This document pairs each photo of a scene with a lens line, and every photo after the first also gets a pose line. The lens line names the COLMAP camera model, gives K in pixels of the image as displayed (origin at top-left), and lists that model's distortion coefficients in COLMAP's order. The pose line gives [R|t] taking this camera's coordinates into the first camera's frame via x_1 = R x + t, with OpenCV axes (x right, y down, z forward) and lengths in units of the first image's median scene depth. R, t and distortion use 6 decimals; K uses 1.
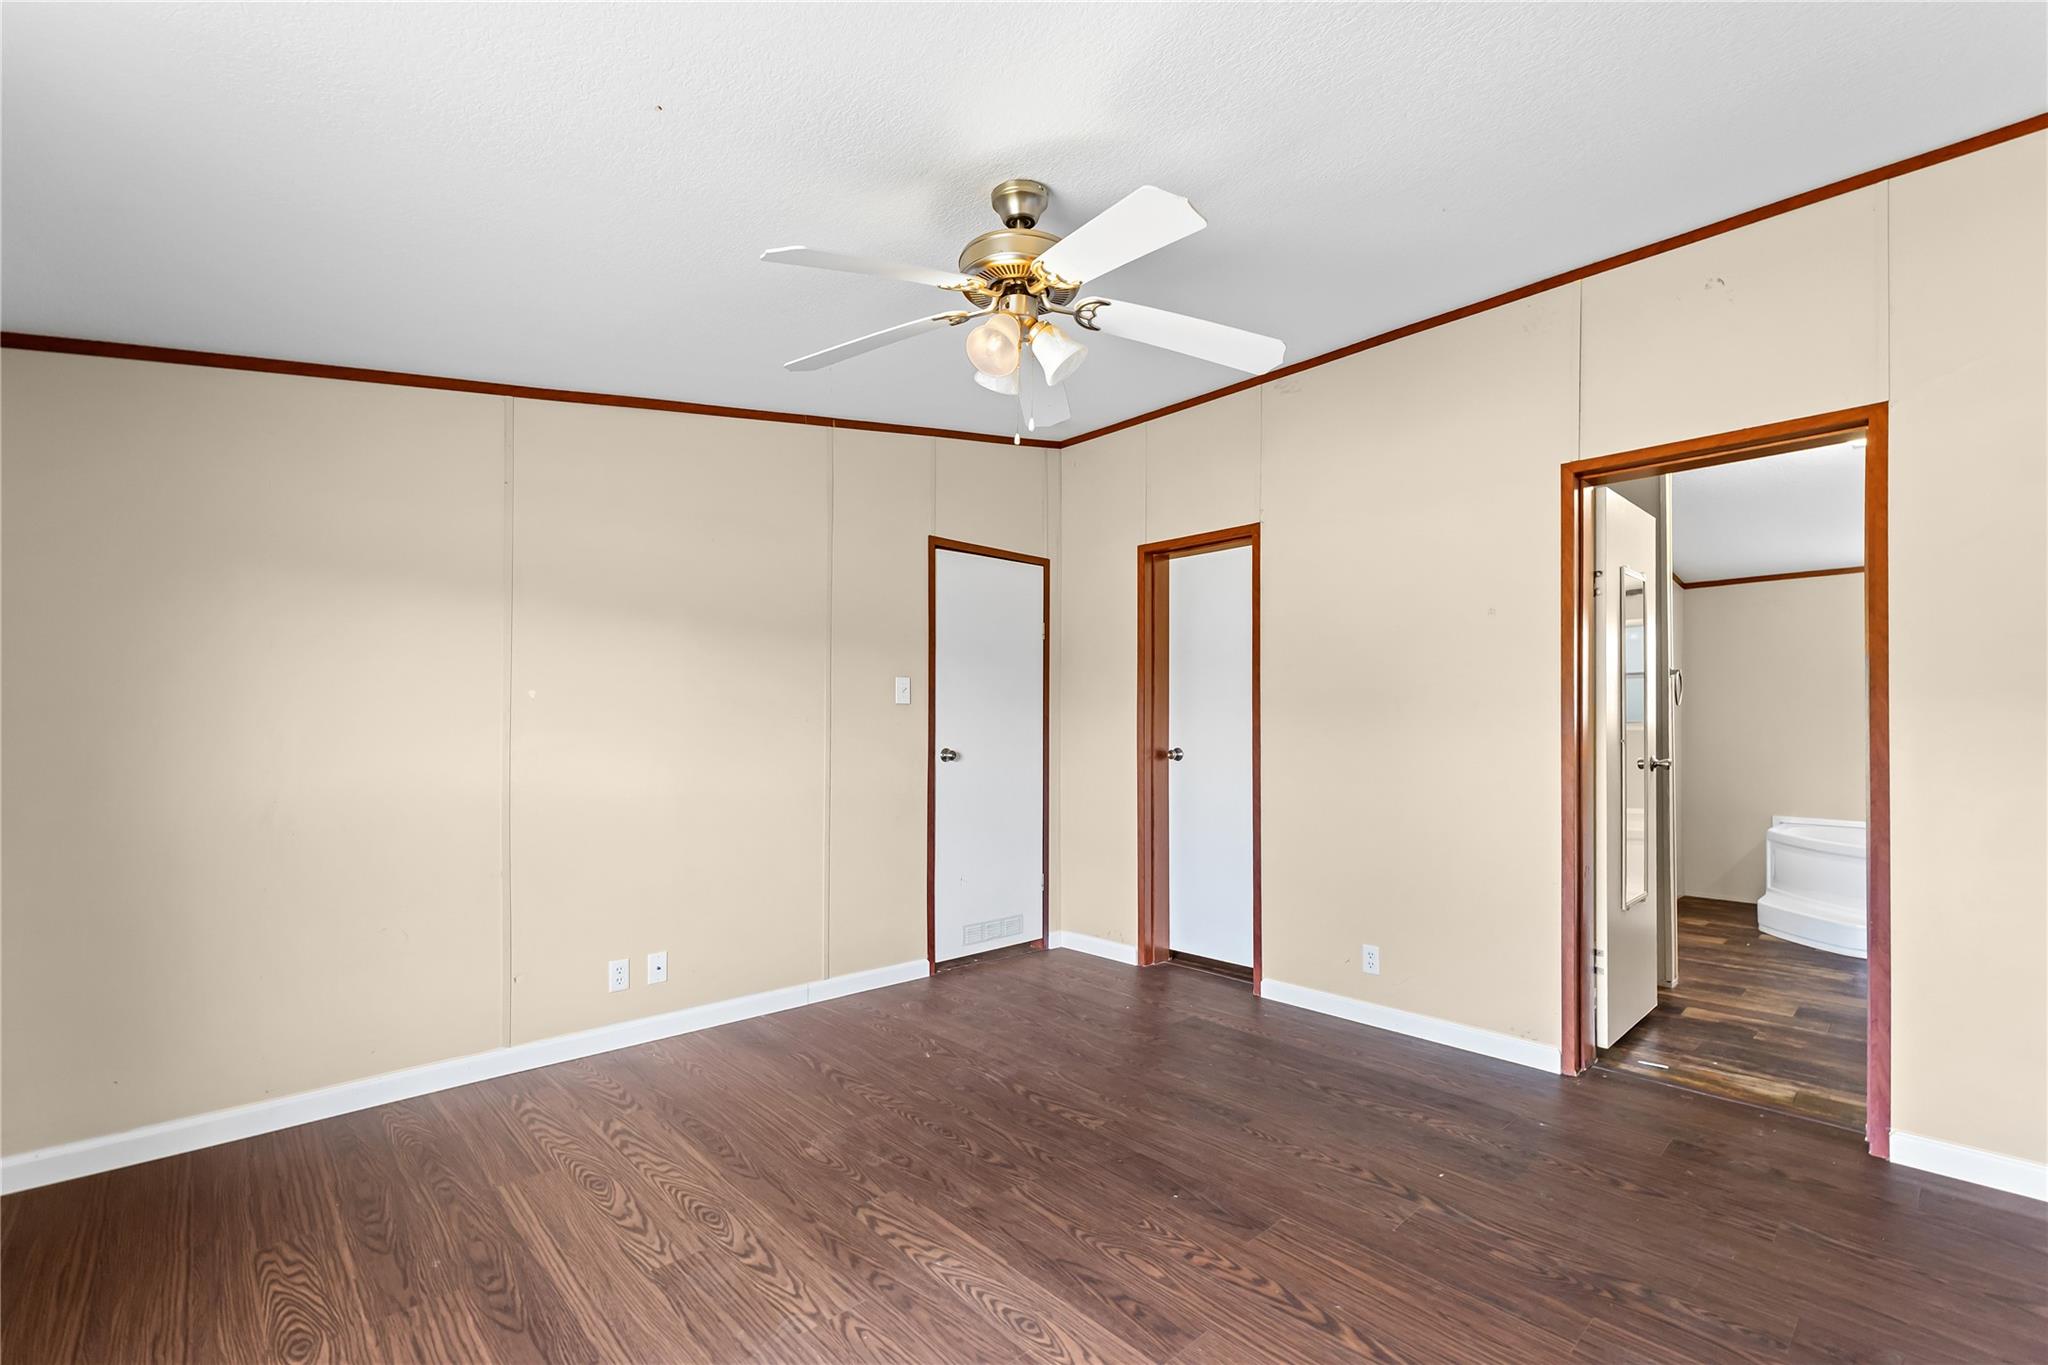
lens RADIAL K [[880.7, 0, 1022.4], [0, 880.7, 701.1], [0, 0, 1]] dist [-0.002609, -0.000452]
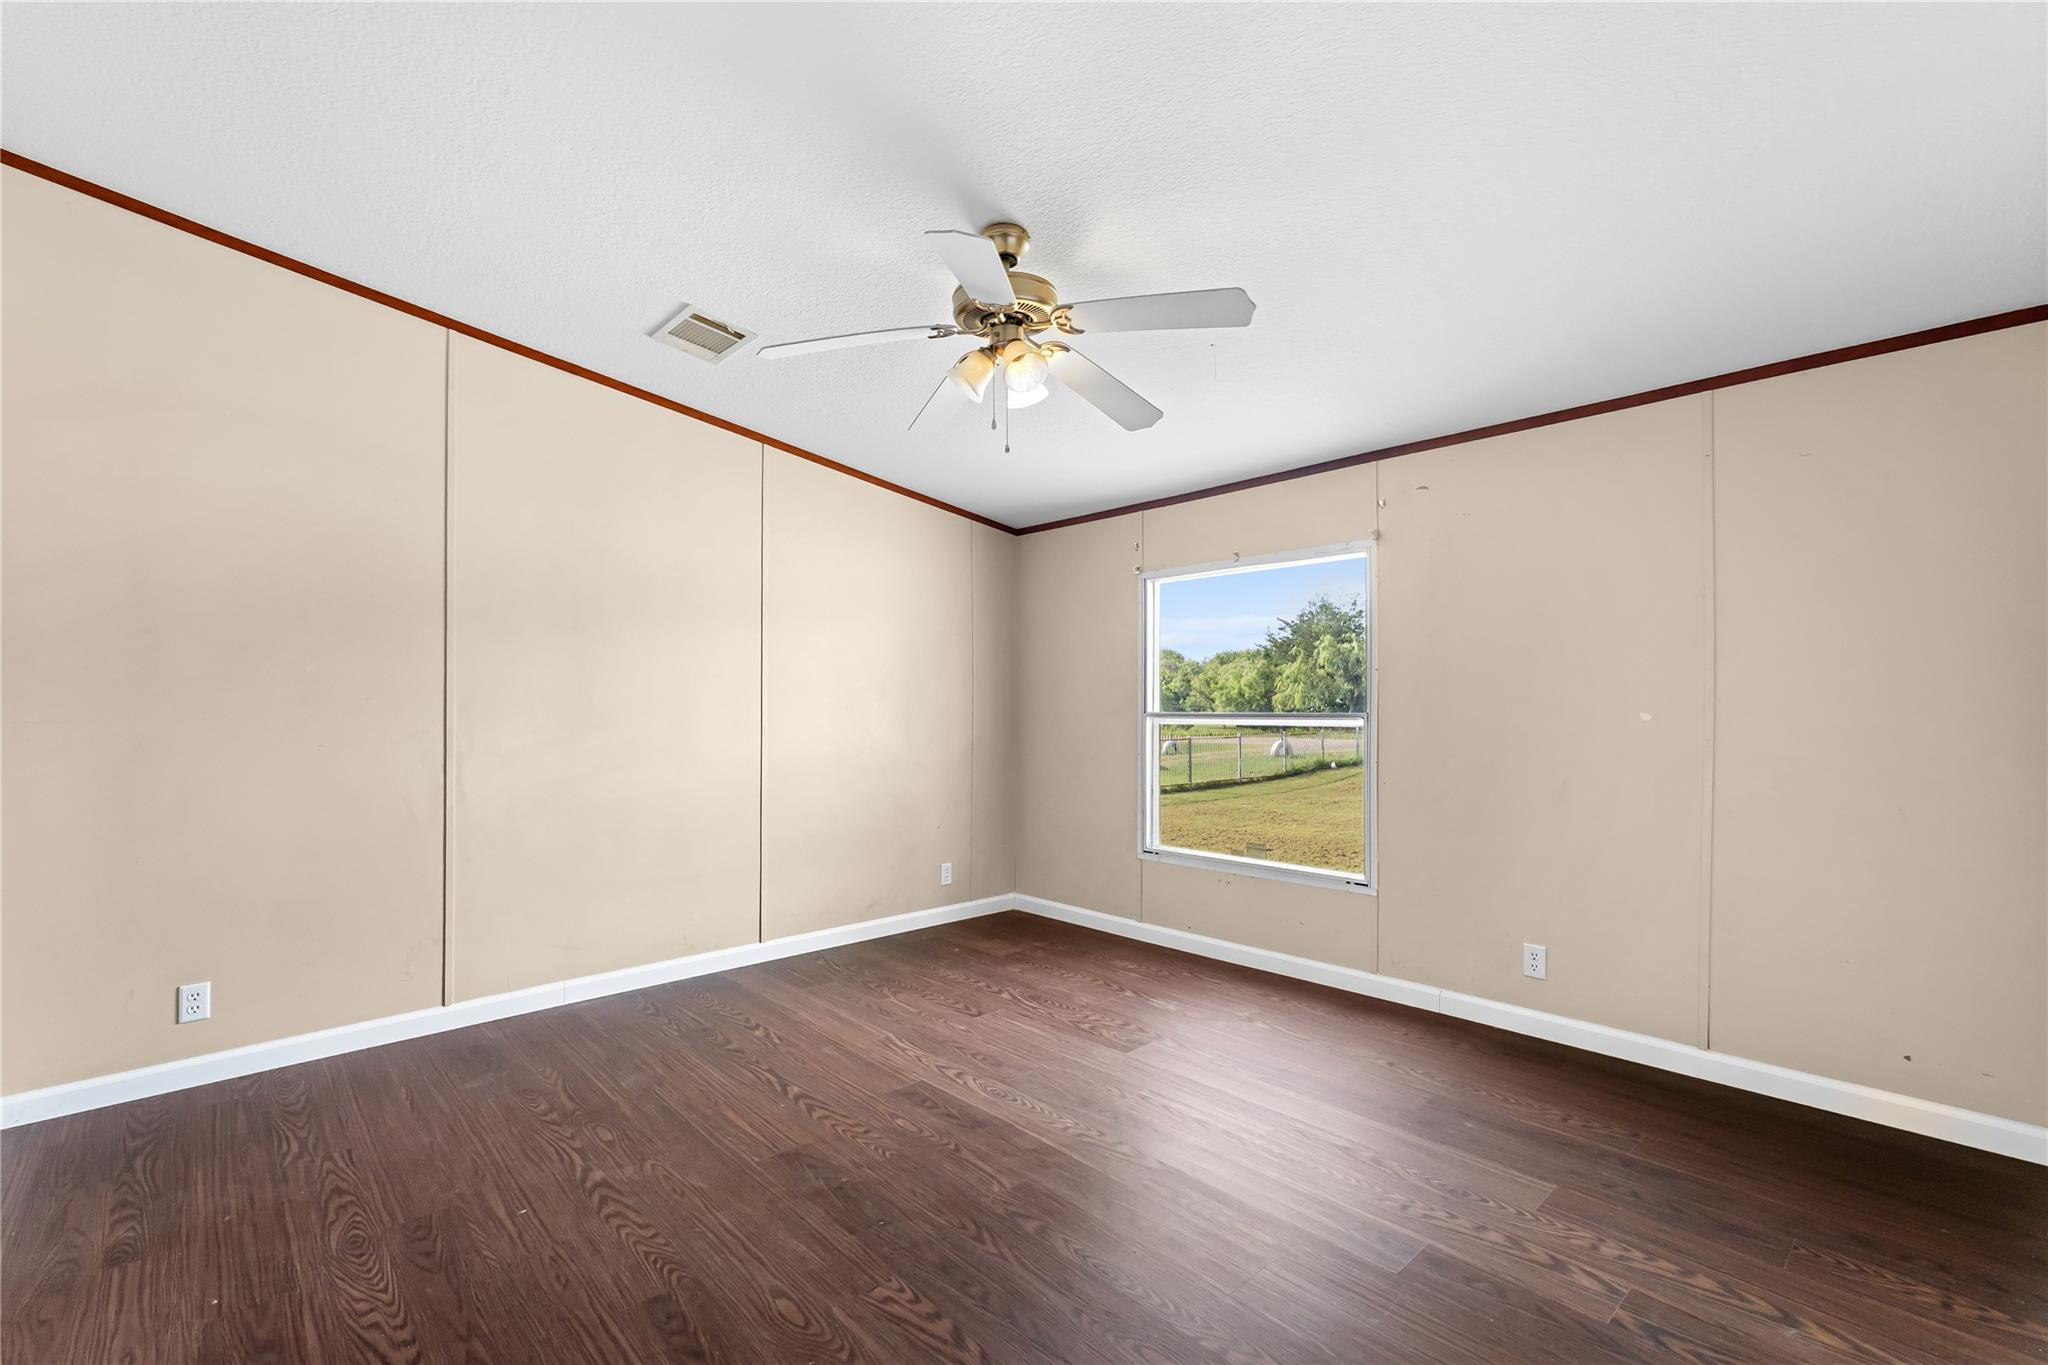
lens RADIAL K [[880.7, 0, 1027.3], [0, 880.7, 690.9], [0, 0, 1]] dist [-0.002609, -0.000452]
pose [[-0.999976, 0.002361, -0.006449, -0.026815], [0.002525, 0.999672, -0.025494, 0.046953], [0.006387, -0.025510, -0.999654, 2.119489]]
